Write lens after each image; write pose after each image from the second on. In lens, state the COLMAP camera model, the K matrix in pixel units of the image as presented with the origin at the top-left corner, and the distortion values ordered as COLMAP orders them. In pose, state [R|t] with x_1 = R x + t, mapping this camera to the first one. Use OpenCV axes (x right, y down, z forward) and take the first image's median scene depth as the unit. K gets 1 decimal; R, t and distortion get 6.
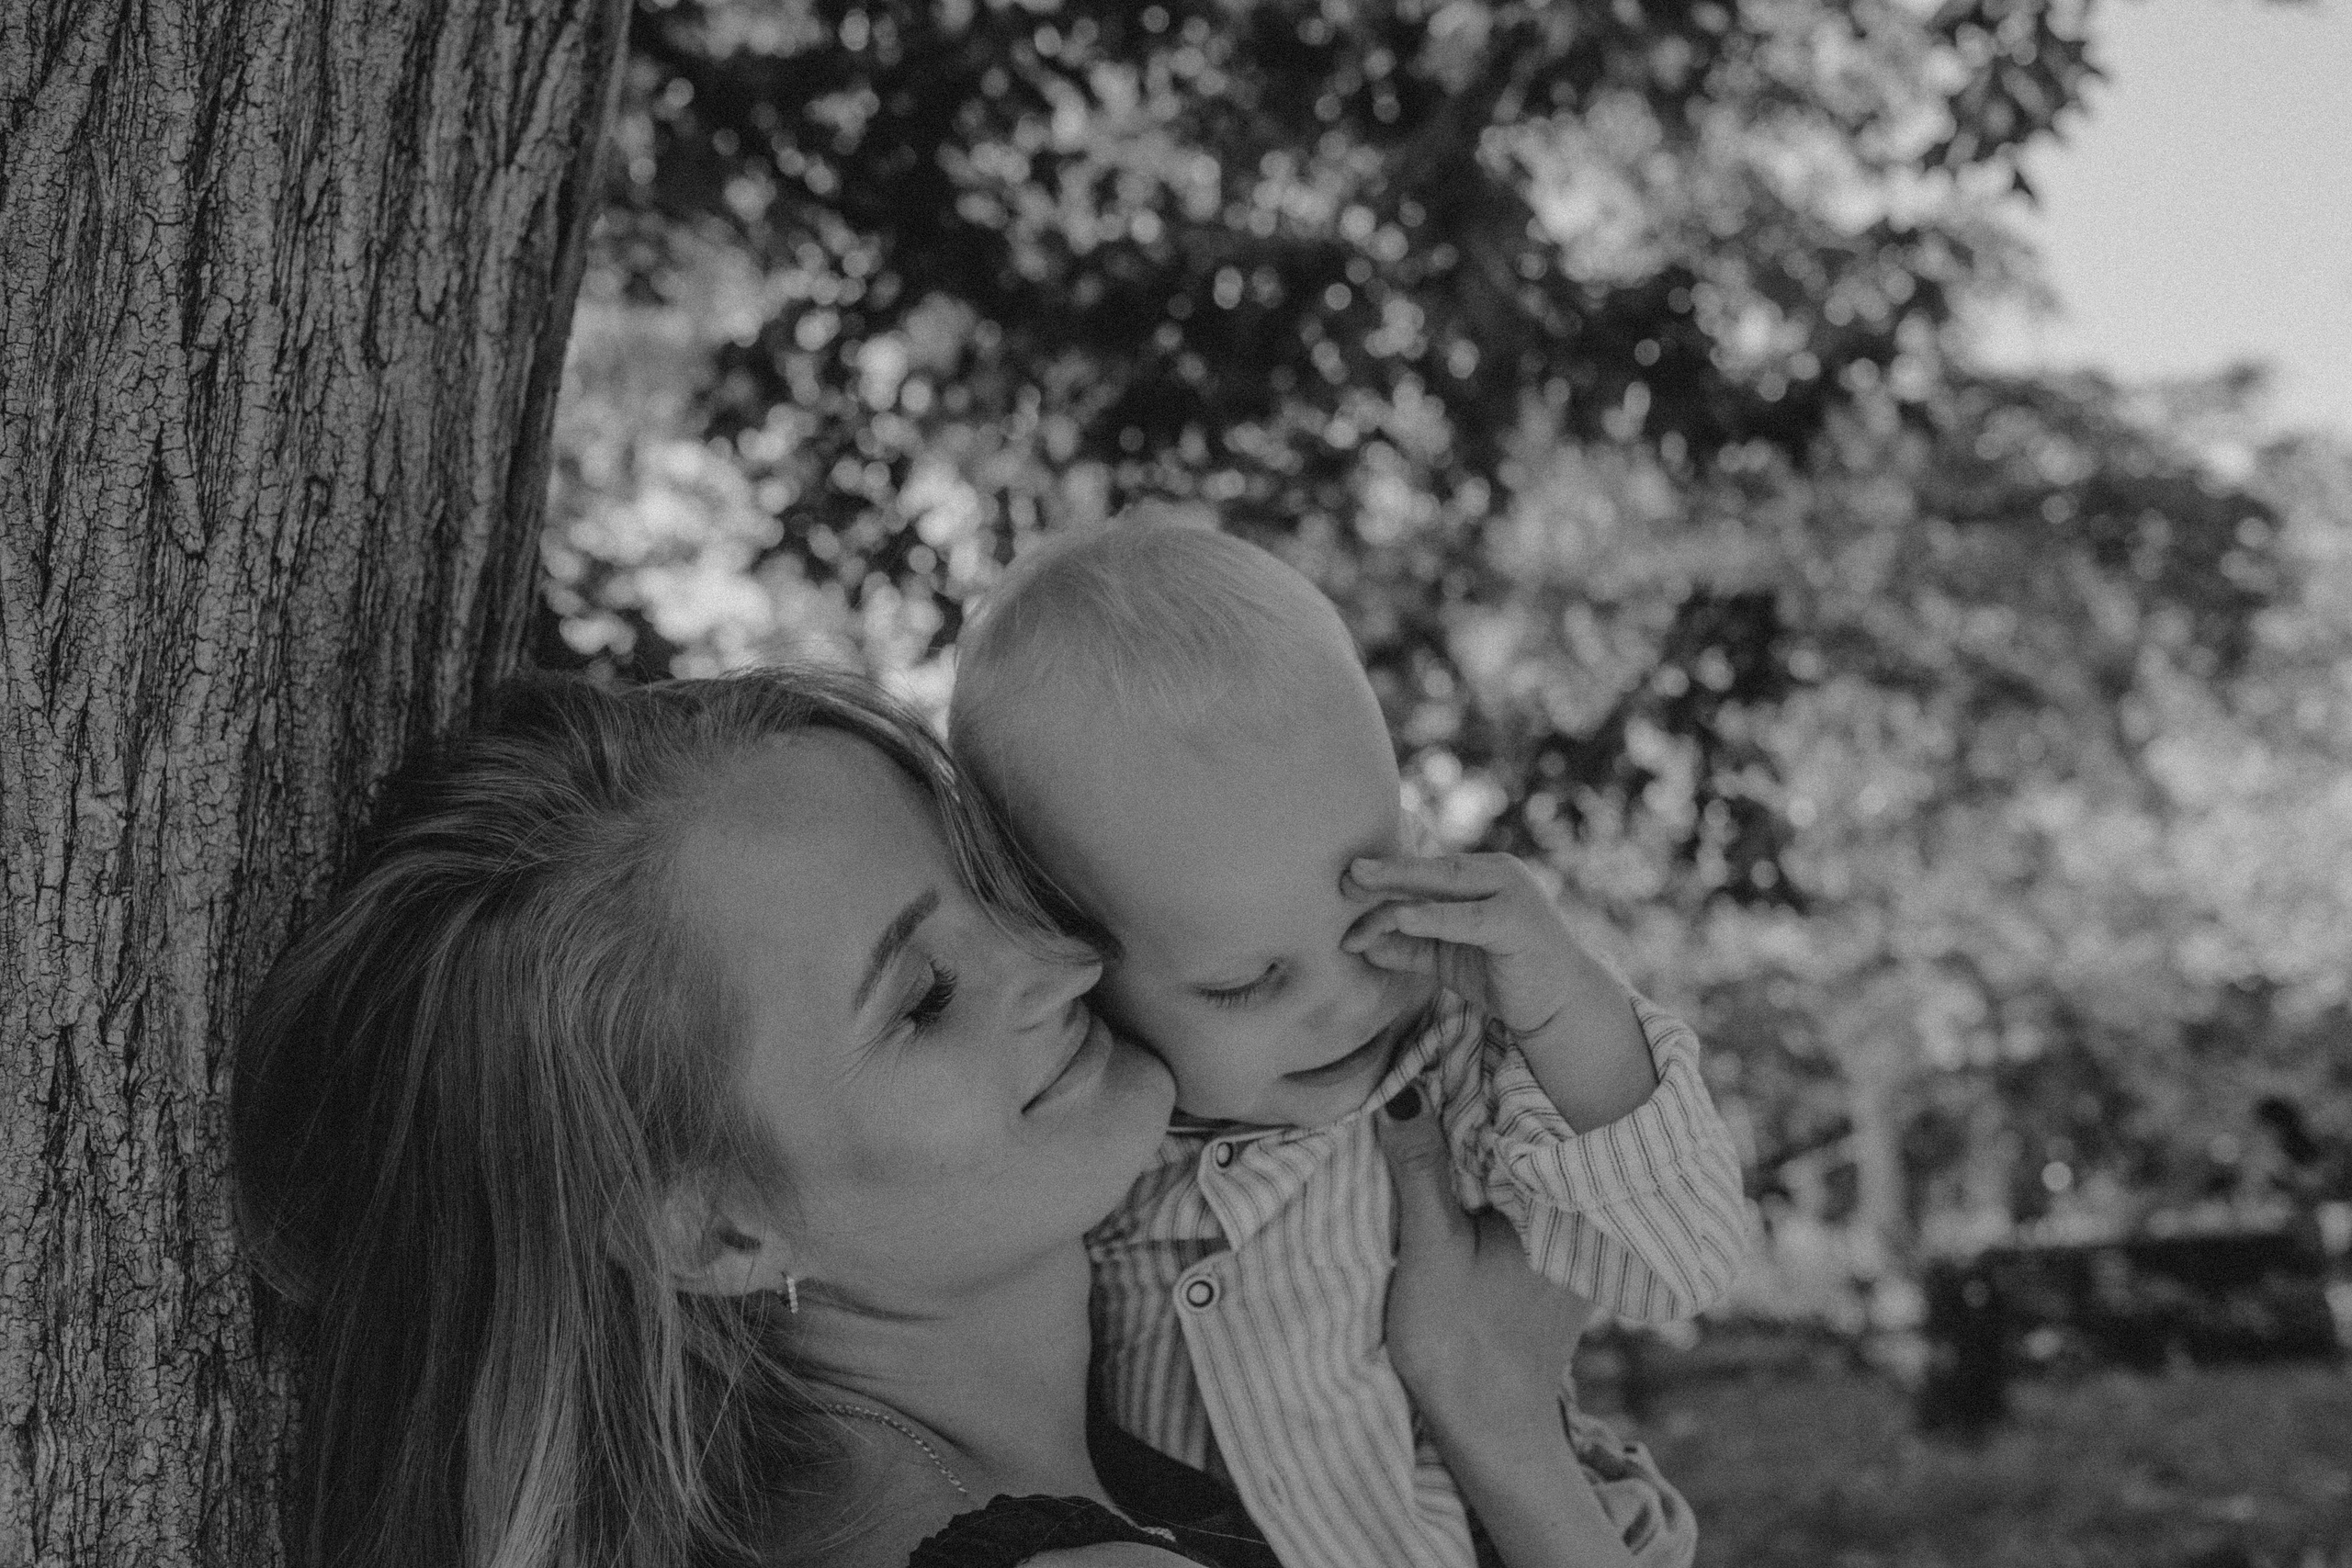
lens RADIAL K [[2299.7, 0, 1186.6], [0, 2299.7, 793.0], [0, 0, 1]] dist [-0.039359, 0.000000]
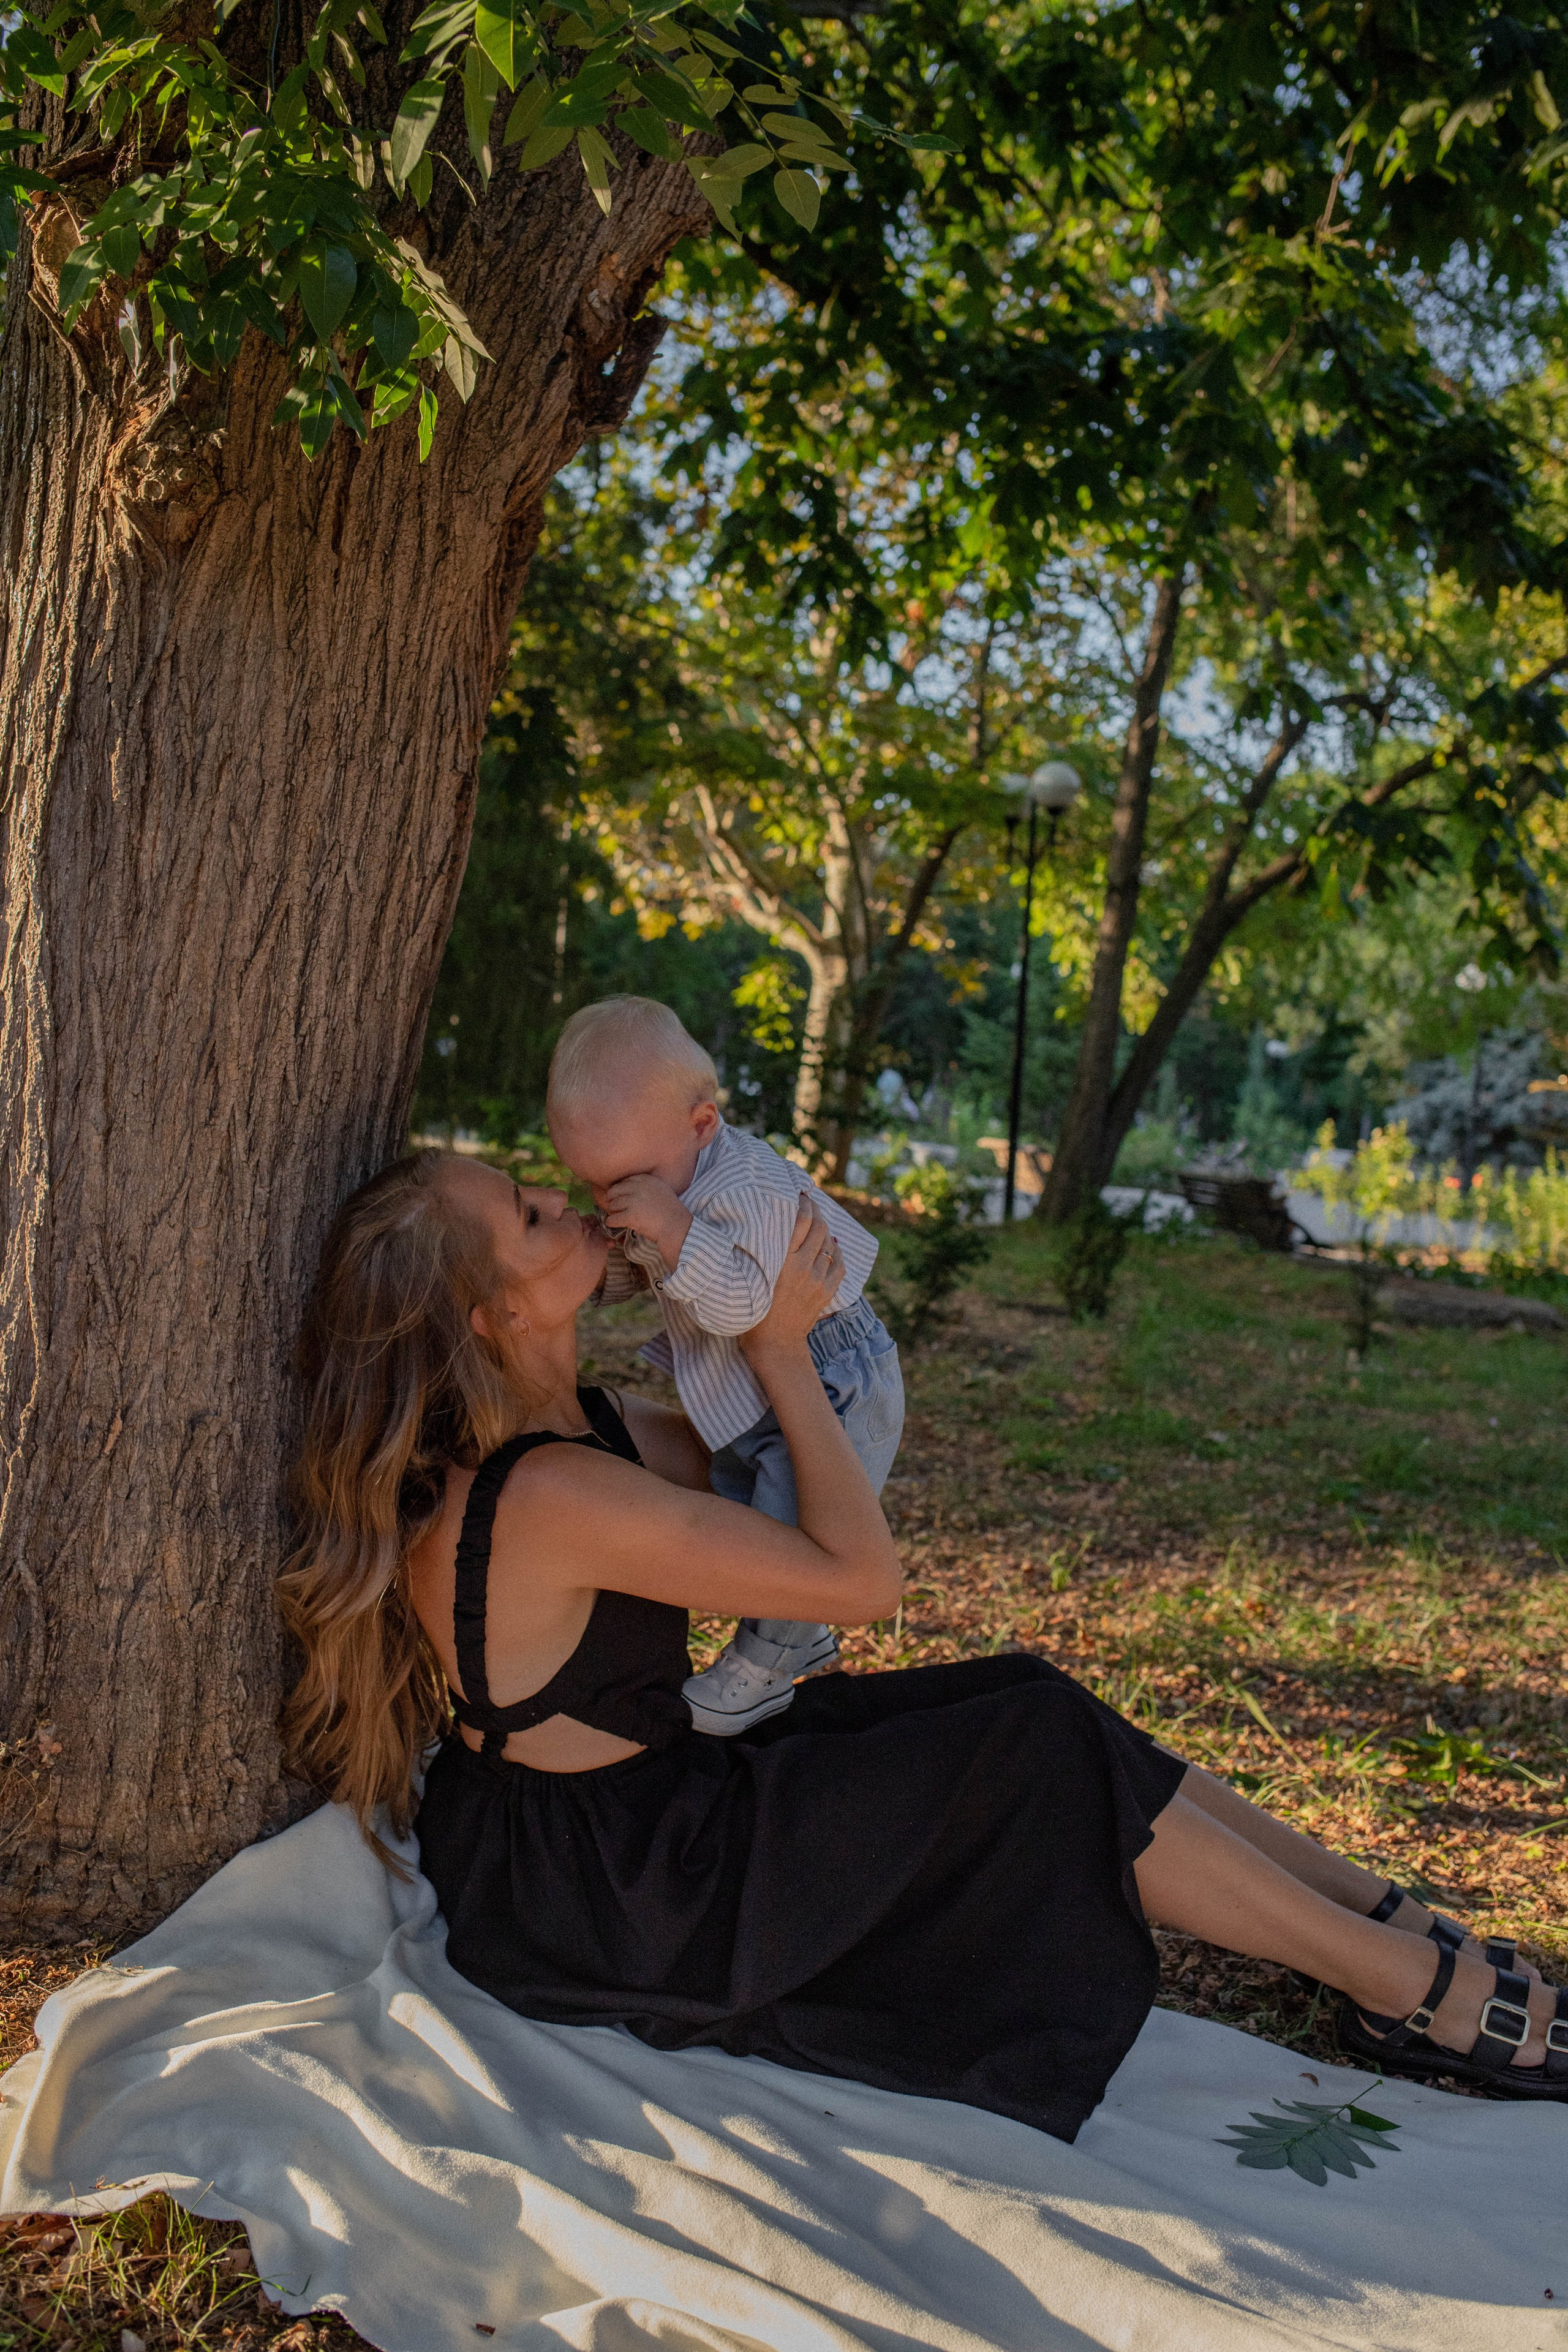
lens RADIAL K [[2299.9, 0, 776.6], [0, 2299.9, 1169.1], [0, 0, 1]] dist [-0.039359, 0.000000]
pose [[0.978593, 0.142810, -0.148196, 0.618517], [-0.104461, 0.965084, 0.240212, -0.791379], [0.177326, -0.219589, 0.959342, -1.733185]]
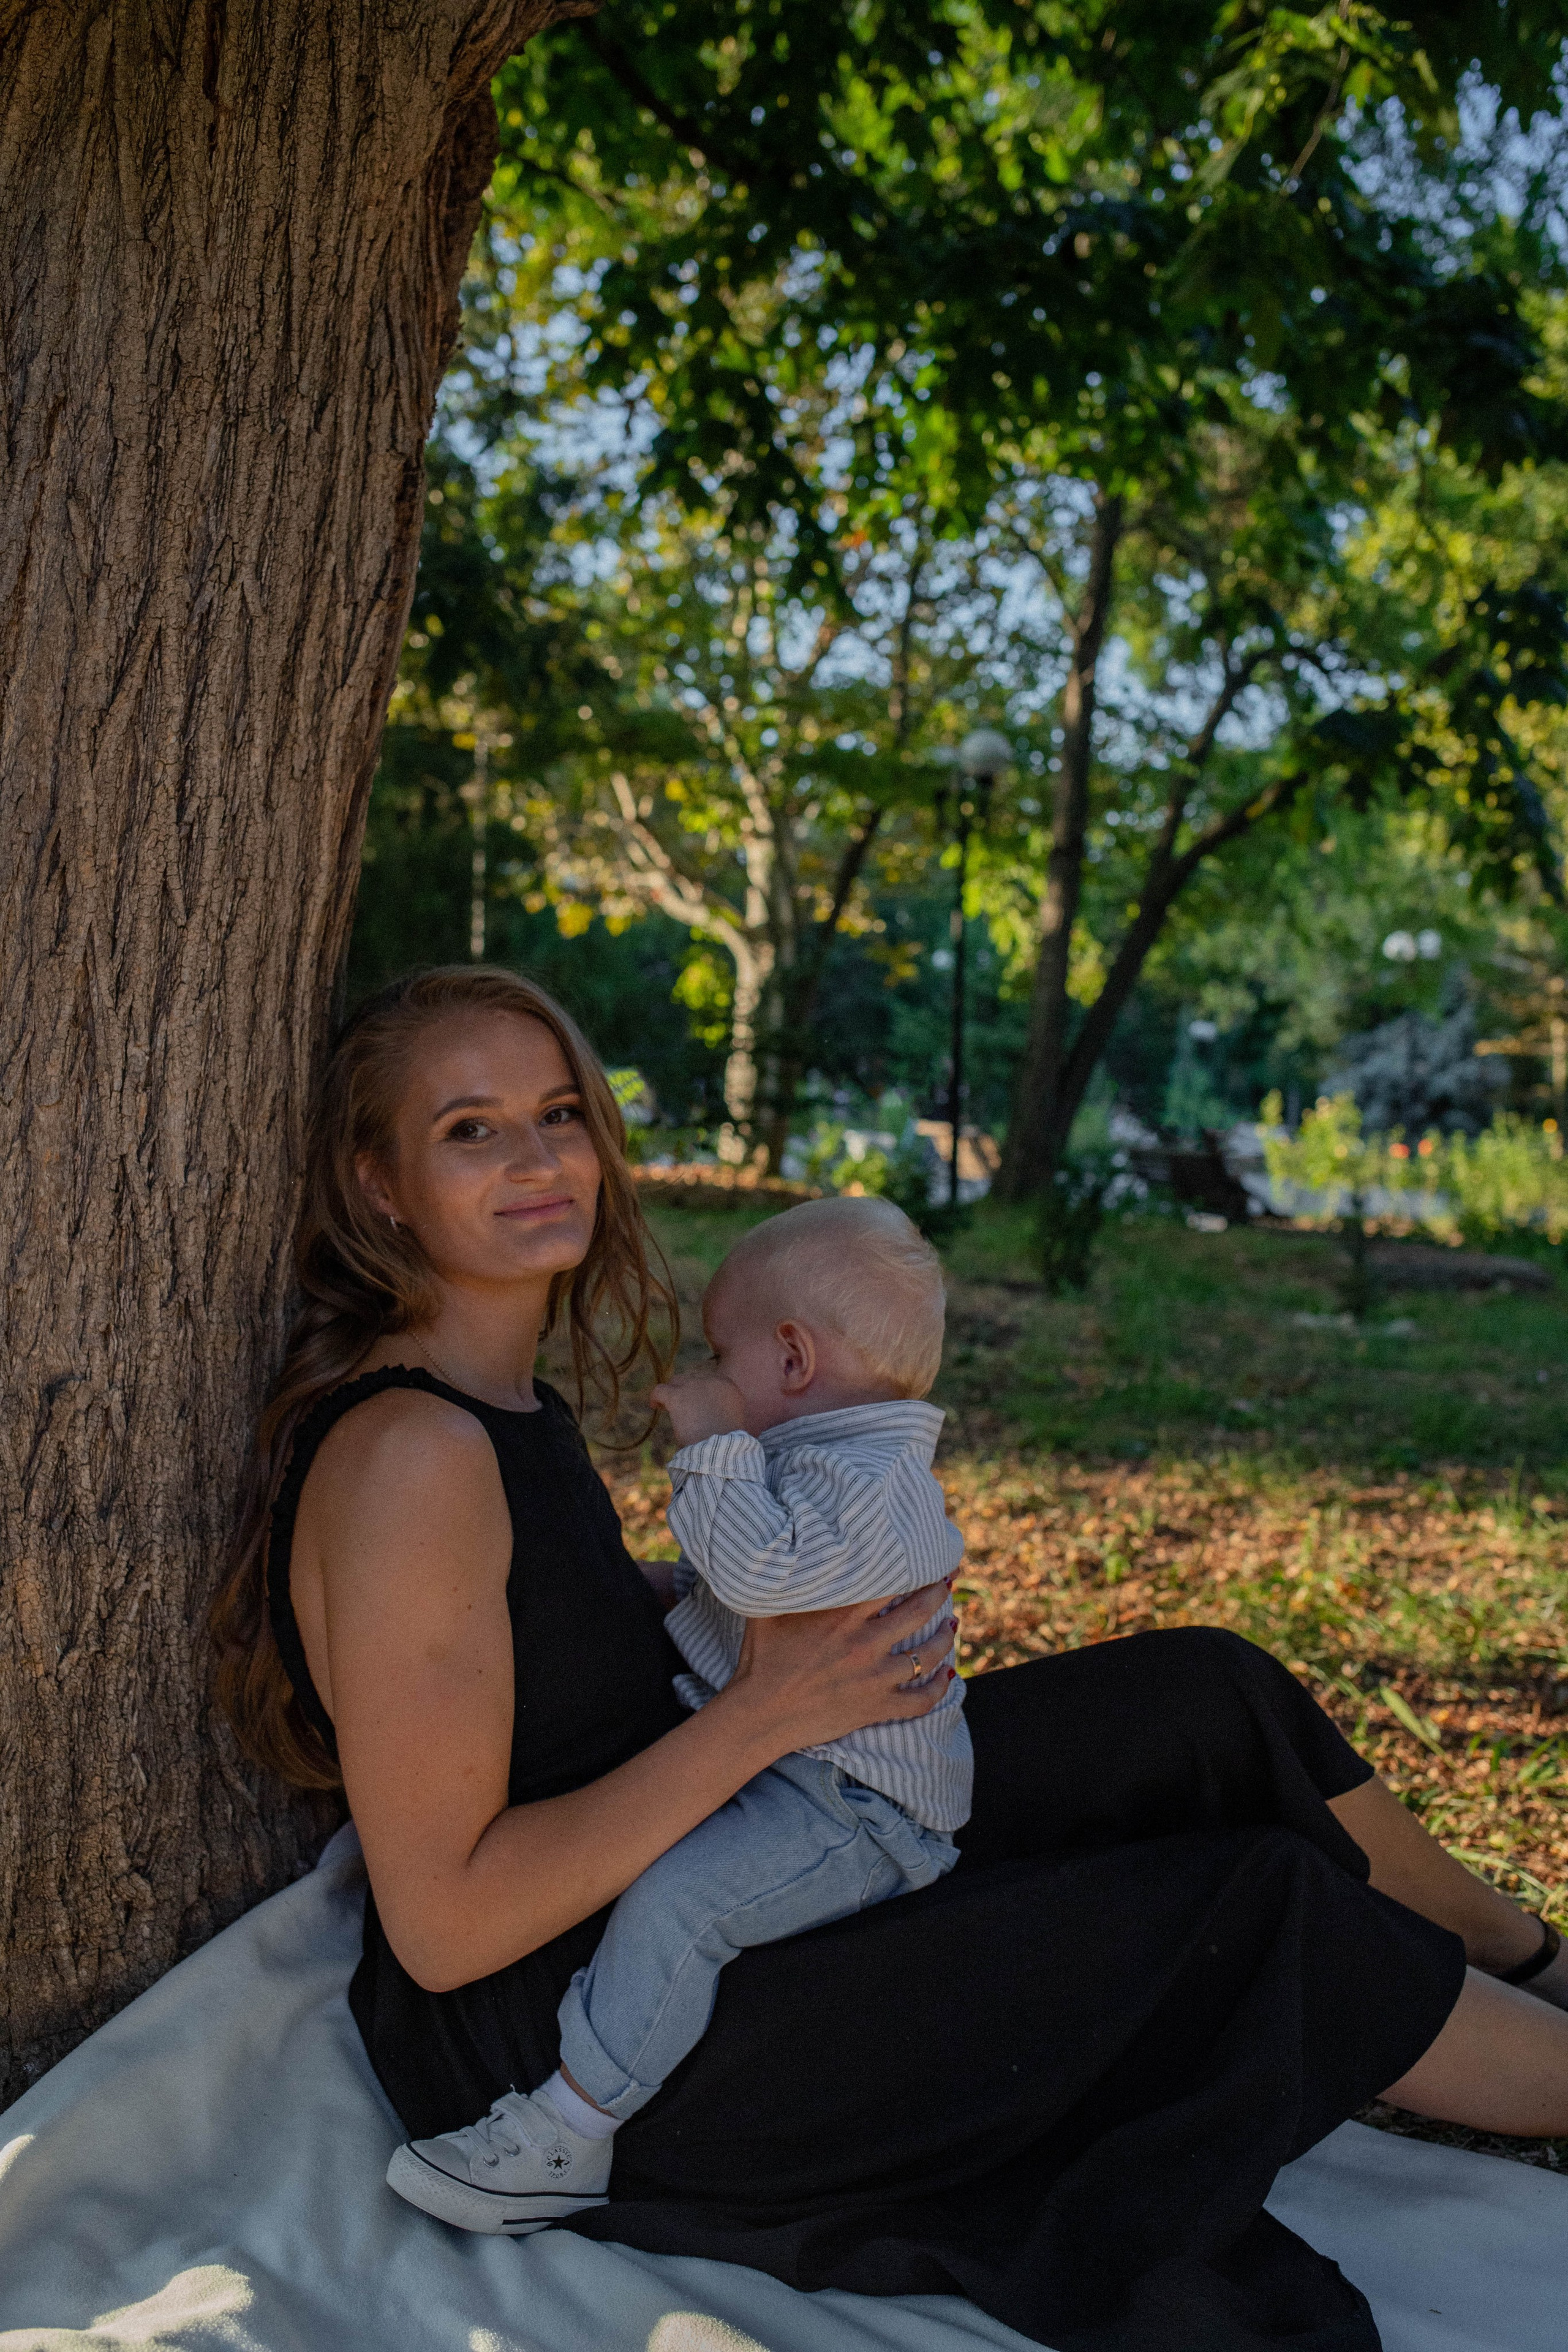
lens RADIAL K [[2299.9, 0, 786.9], [0, 2299.9, 1169.3], [0, 0, 1]] dist [-0.039359, 0.000000]
pose [[0.988619, 0.101915, -0.110658, 0.345563], [-0.073795, 0.969521, 0.233631, -0.406744], [0.131095, -0.222807, 0.966008, -0.947046]]
